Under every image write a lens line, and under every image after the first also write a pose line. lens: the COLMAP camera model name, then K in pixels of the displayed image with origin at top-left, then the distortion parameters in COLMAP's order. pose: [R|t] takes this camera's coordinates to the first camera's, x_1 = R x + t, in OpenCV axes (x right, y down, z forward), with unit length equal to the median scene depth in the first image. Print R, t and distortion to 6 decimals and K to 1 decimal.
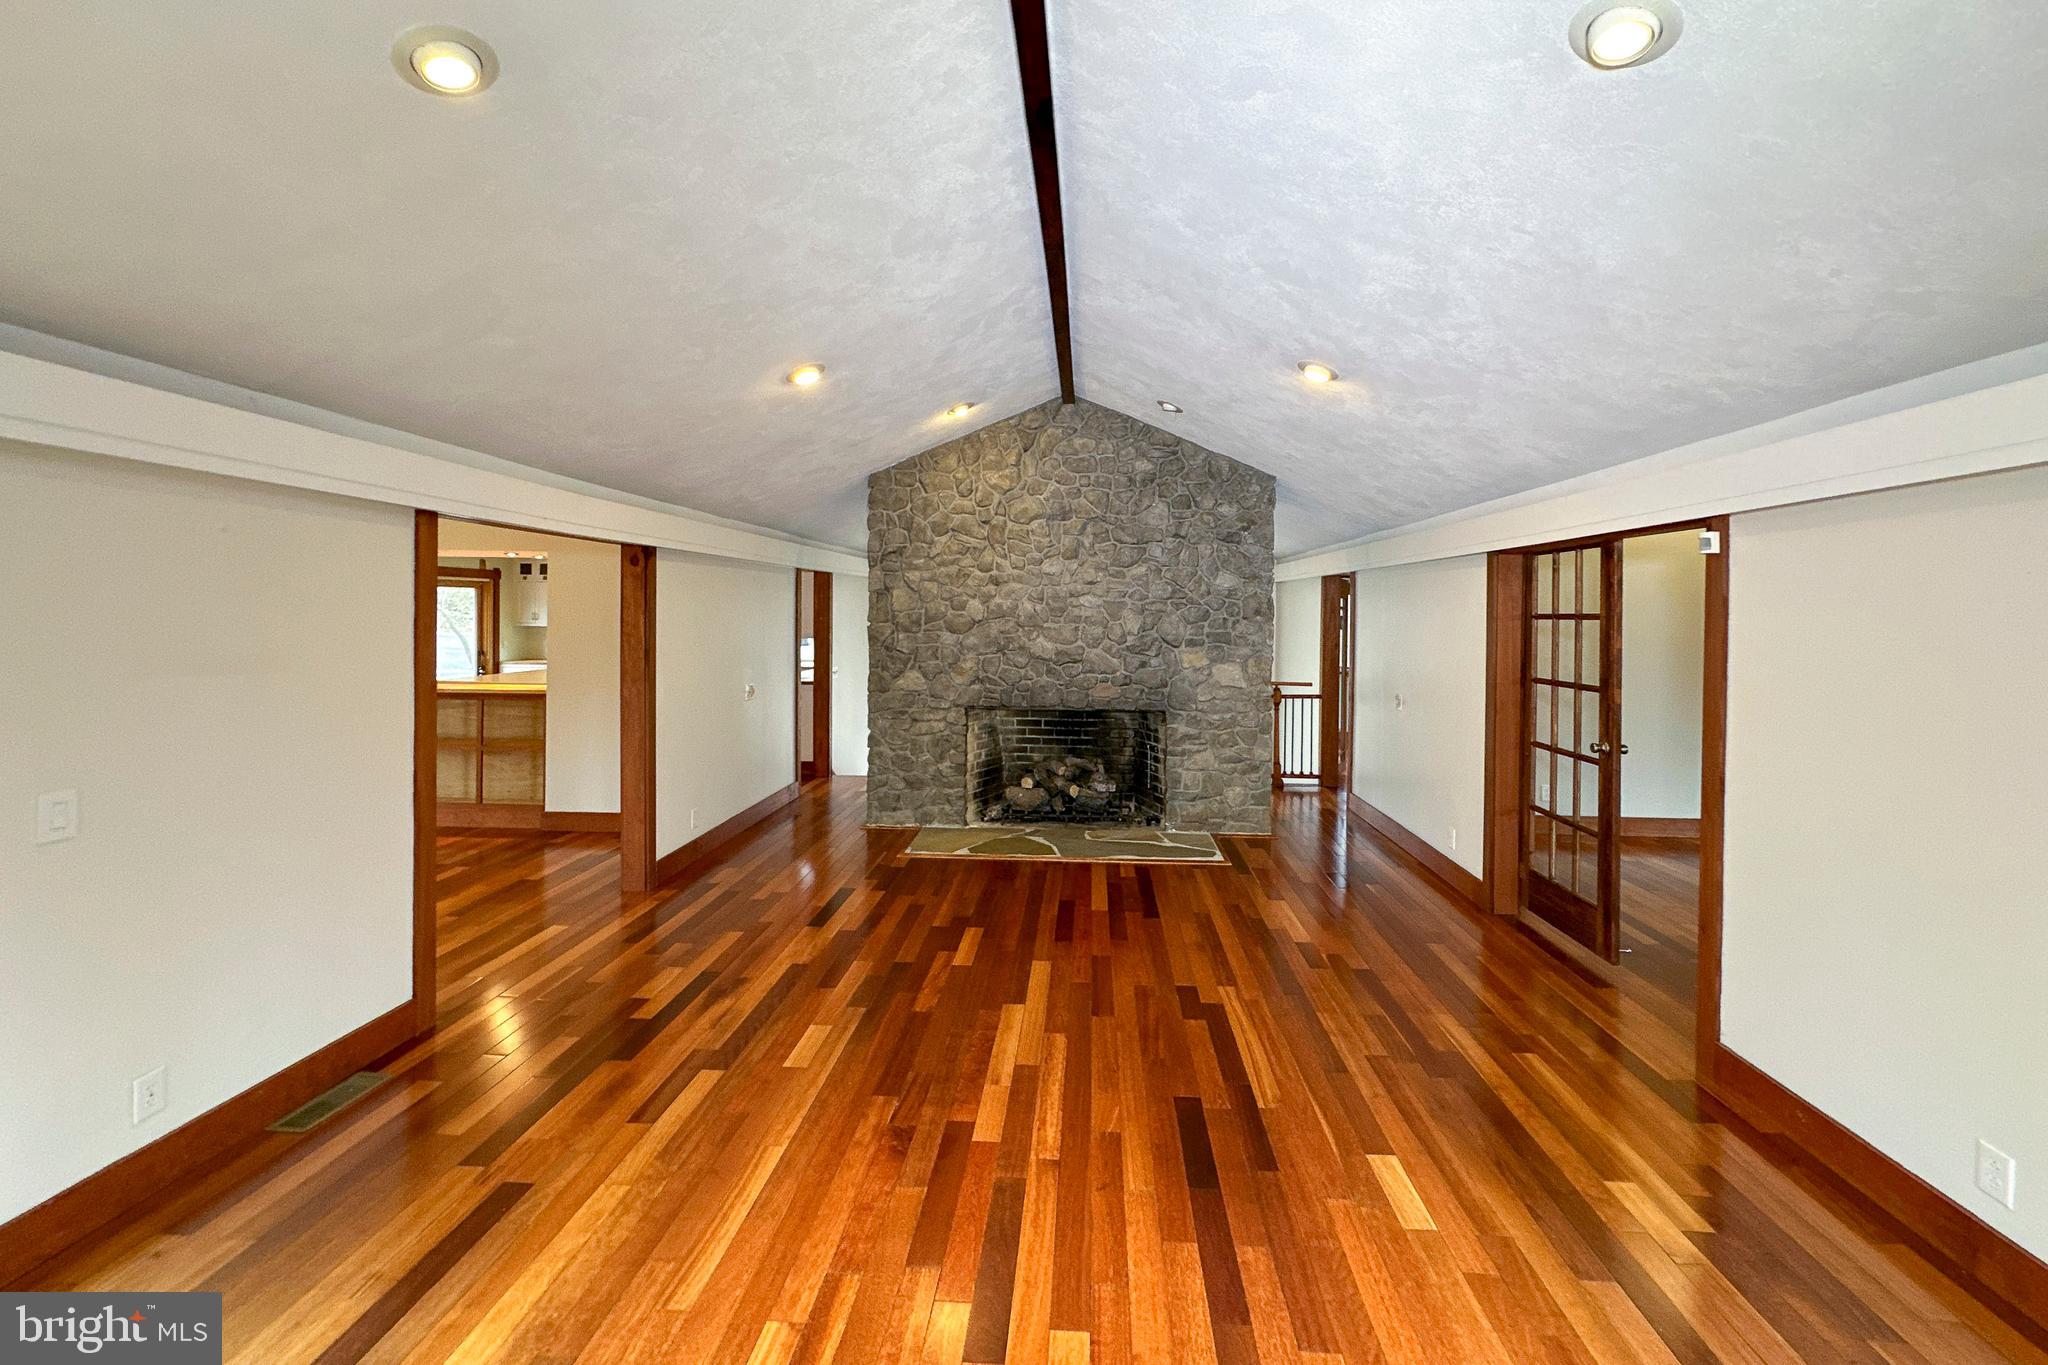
lens RADIAL K [[833.0, 0, 1022.3], [0, 833.0, 615.0], [0, 0, 1]] dist [-0.003835, 0.000623]
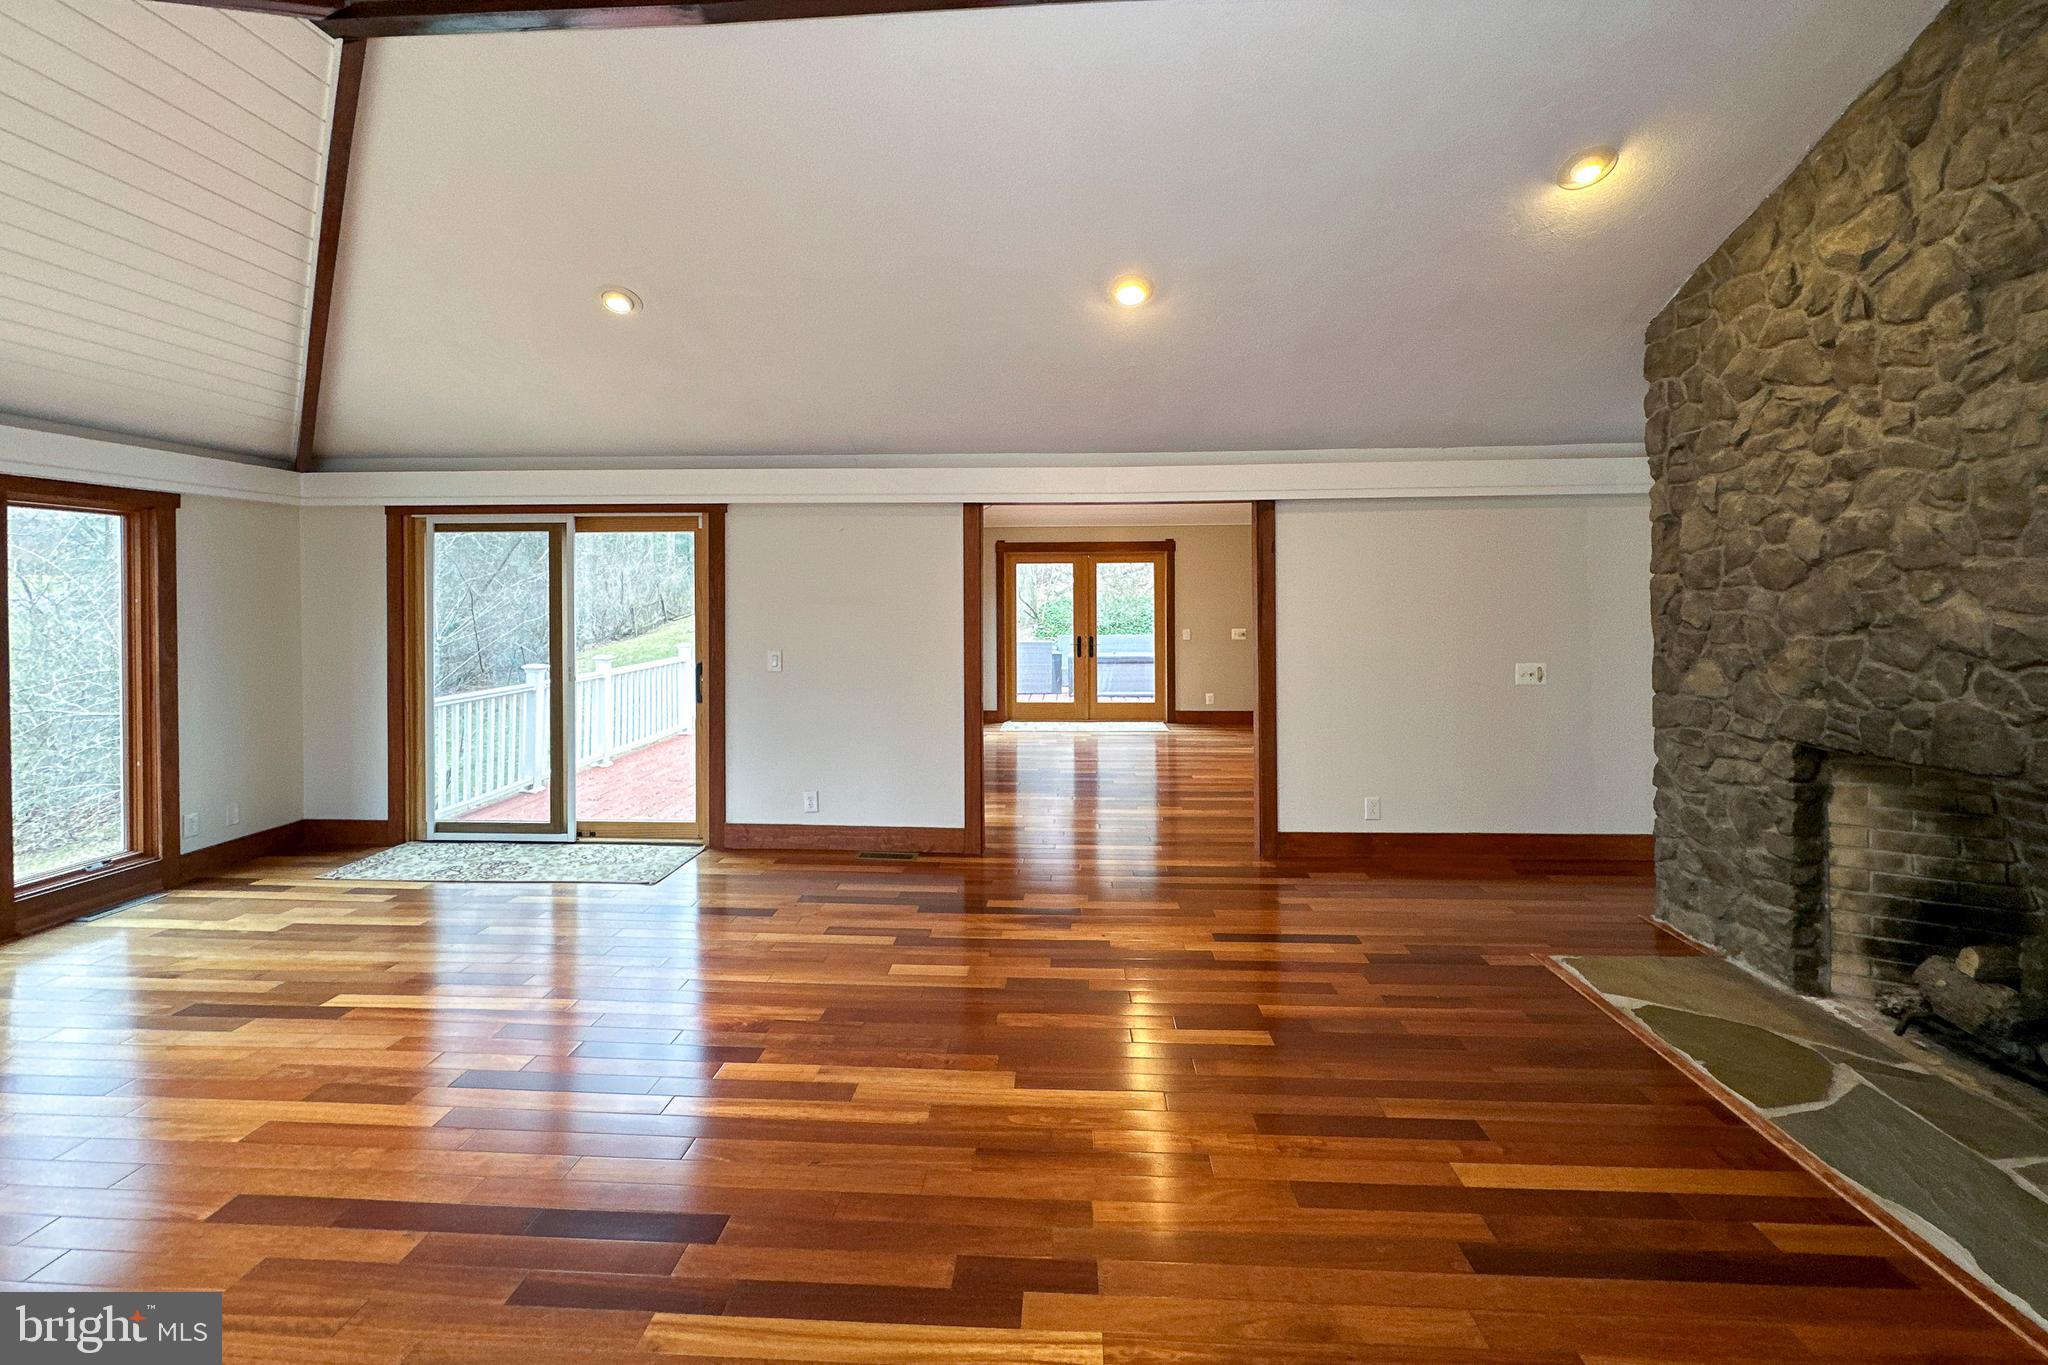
lens RADIAL K [[833.0, 0, 1032.9], [0, 833.0, 598.0], [0, 0, 1]] dist [-0.003835, 0.000623]
pose [[0.031223, -0.007951, -0.999481, 0.397606], [0.004247, 0.999960, -0.007822, 0.029213], [0.999503, -0.004000, 0.031255, 0.549765]]
